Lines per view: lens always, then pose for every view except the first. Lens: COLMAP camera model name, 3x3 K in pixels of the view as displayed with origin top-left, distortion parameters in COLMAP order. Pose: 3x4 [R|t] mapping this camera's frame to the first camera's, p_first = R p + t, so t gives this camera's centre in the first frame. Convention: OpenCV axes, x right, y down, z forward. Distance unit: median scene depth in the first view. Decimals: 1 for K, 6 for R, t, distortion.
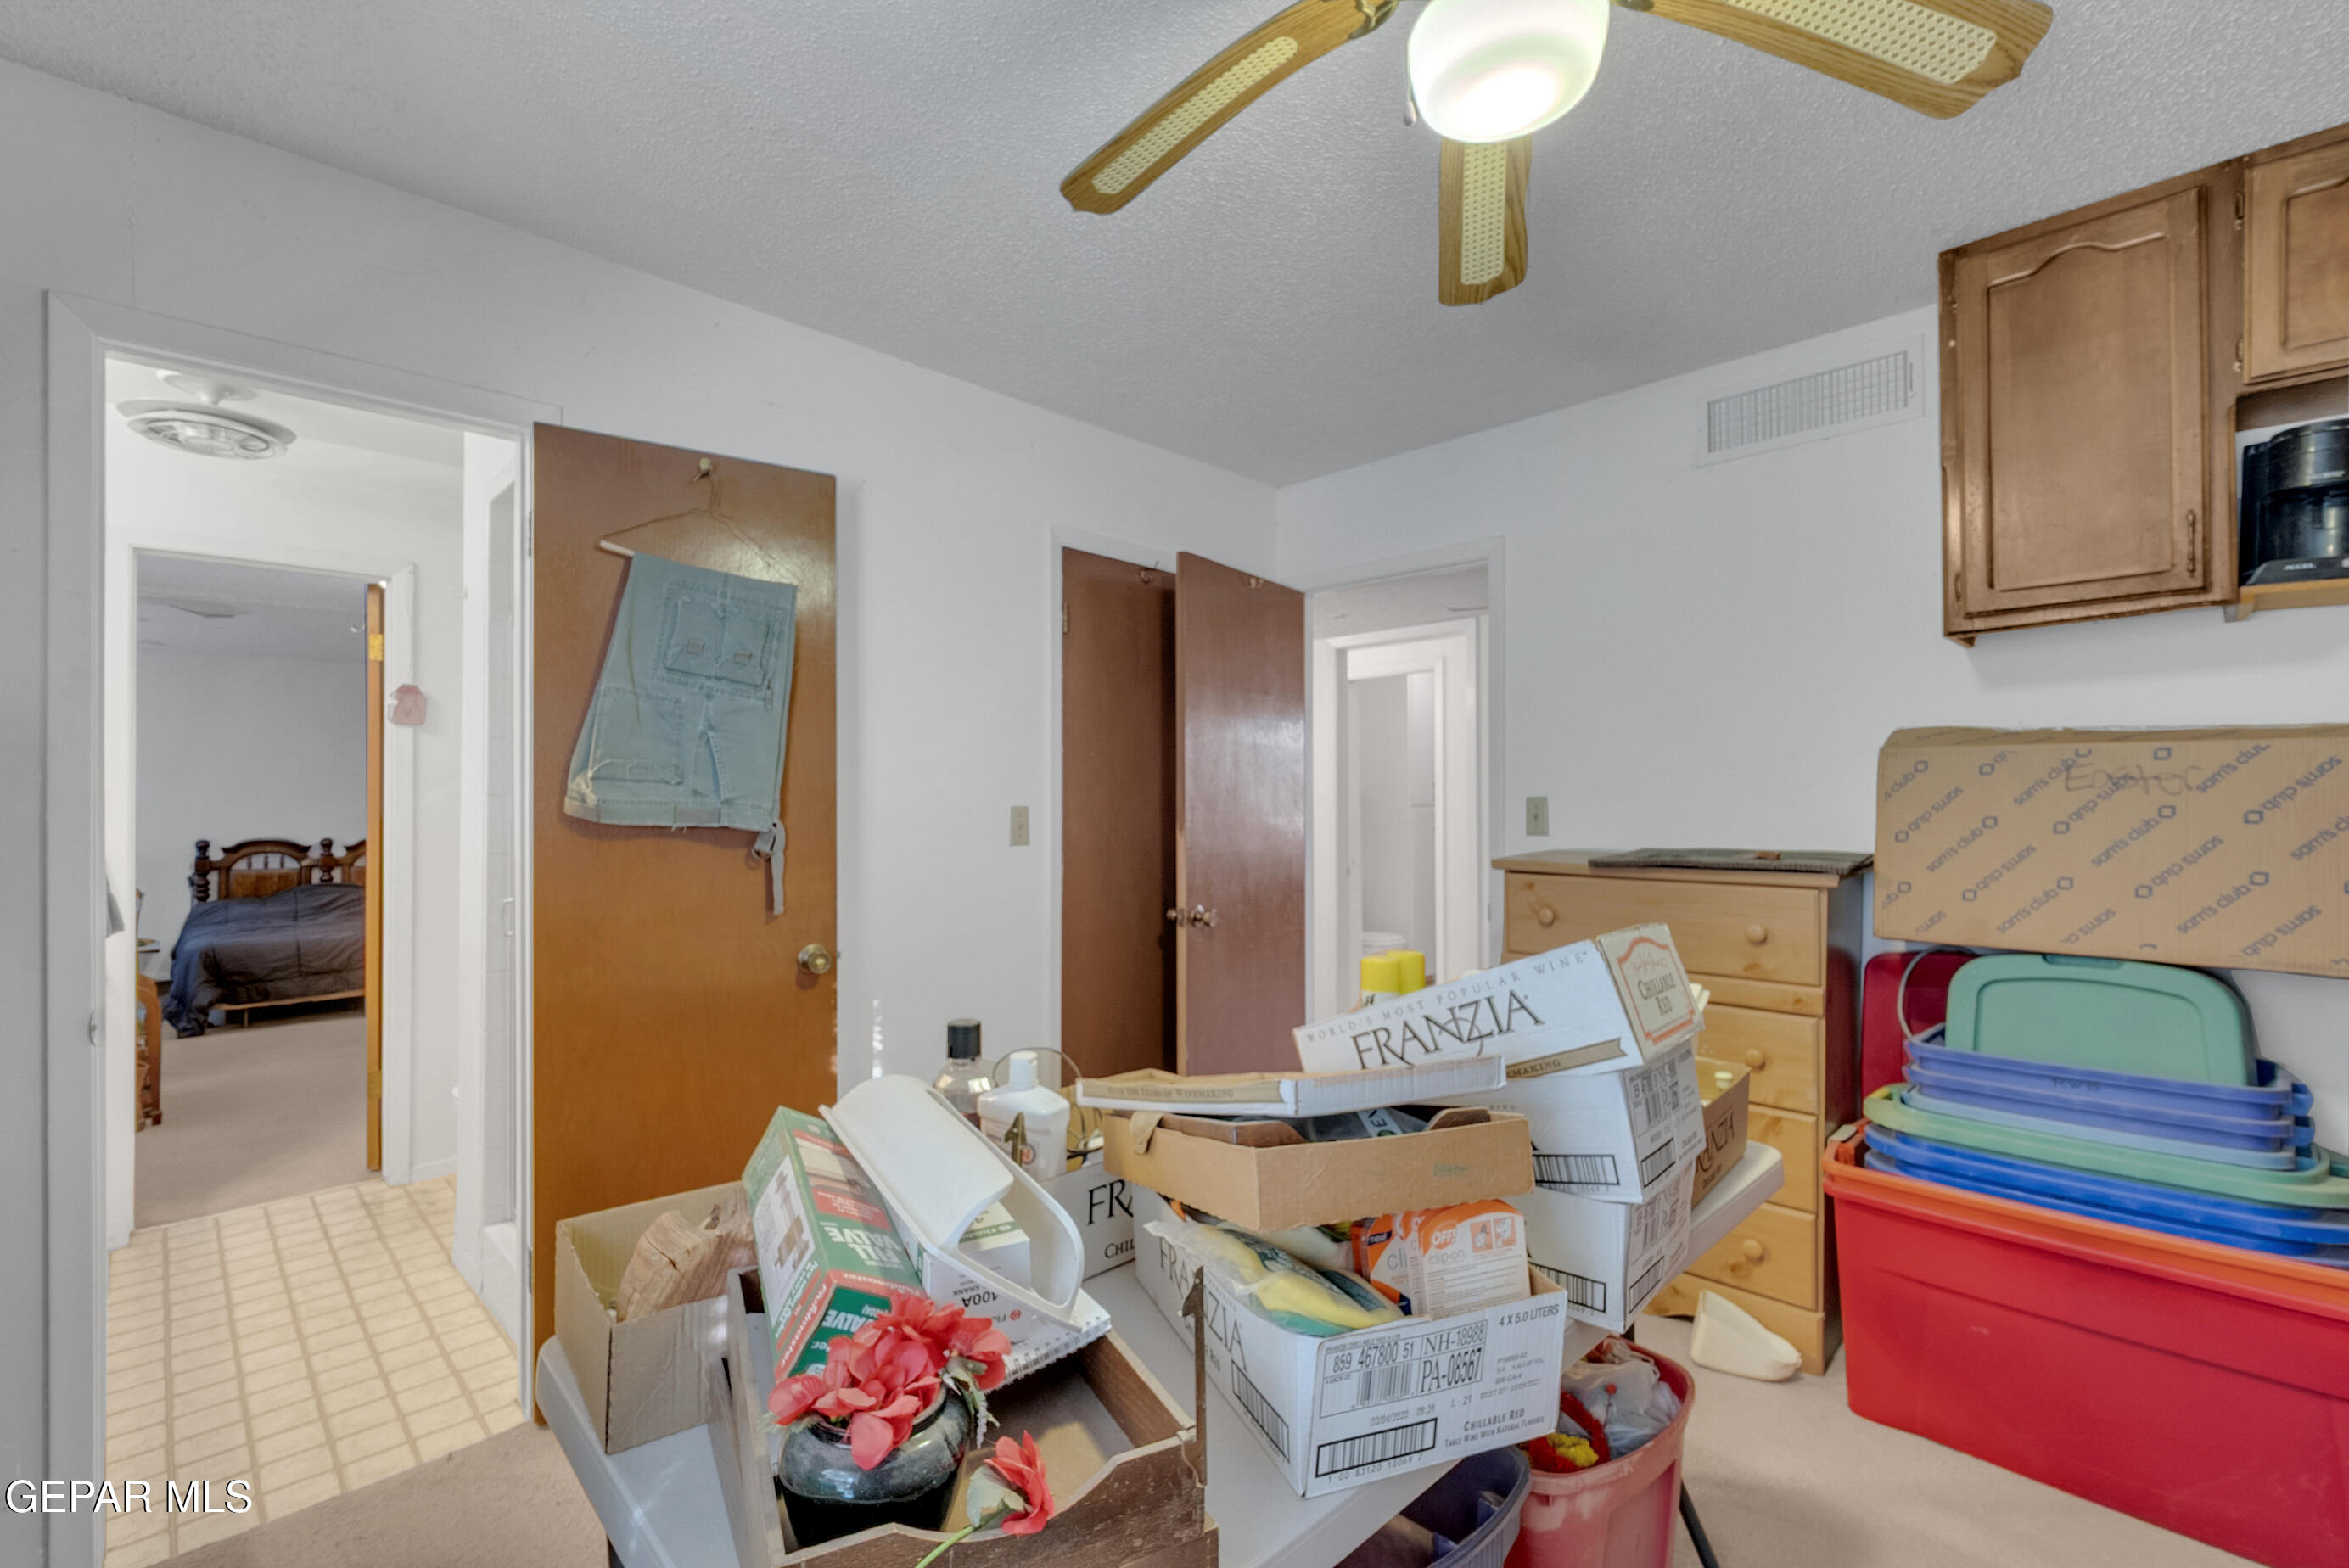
lens RADIAL K [[1019.0, 0, 1170.1], [0, 1019.0, 796.4], [0, 0, 1]] dist [-0.001279, 0.000050]
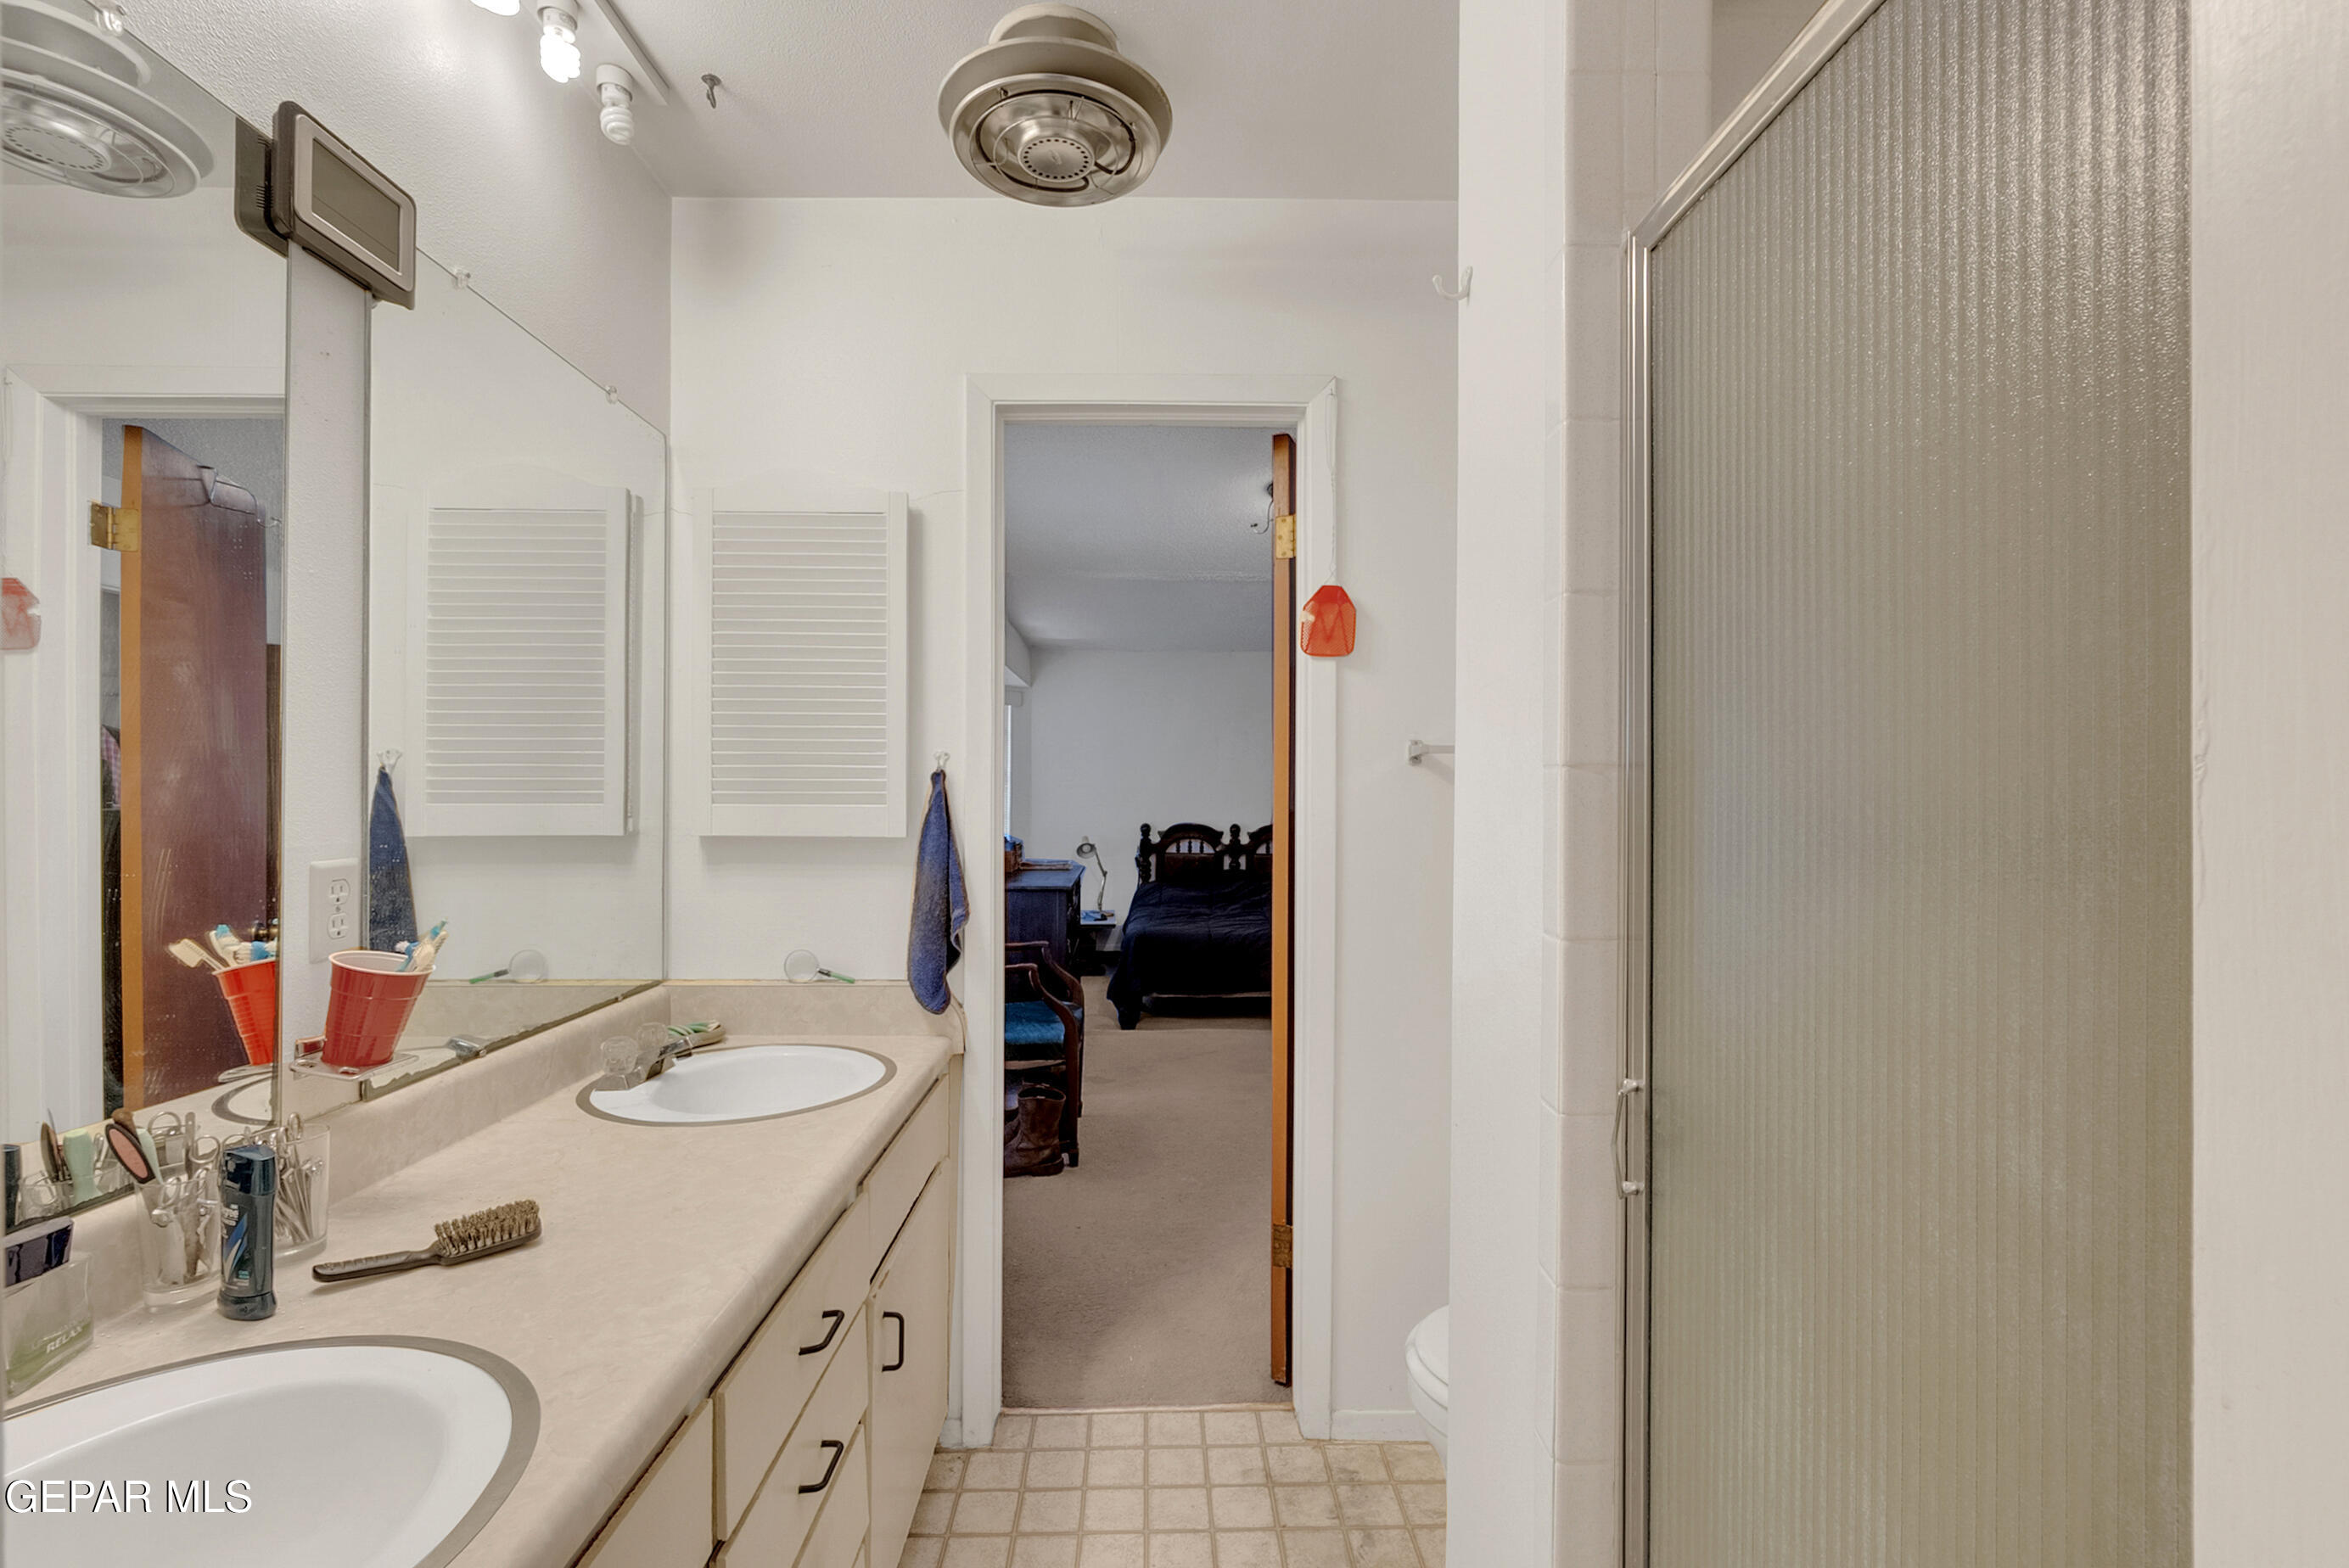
lens RADIAL K [[1019.0, 0, 1170.1], [0, 1019.0, 796.4], [0, 0, 1]] dist [-0.001279, 0.000050]
pose [[0.725195, 0.008663, -0.688489, -0.405657], [-0.001875, 0.999942, 0.010608, 0.005286], [0.688541, -0.006402, 0.725169, 0.505160]]
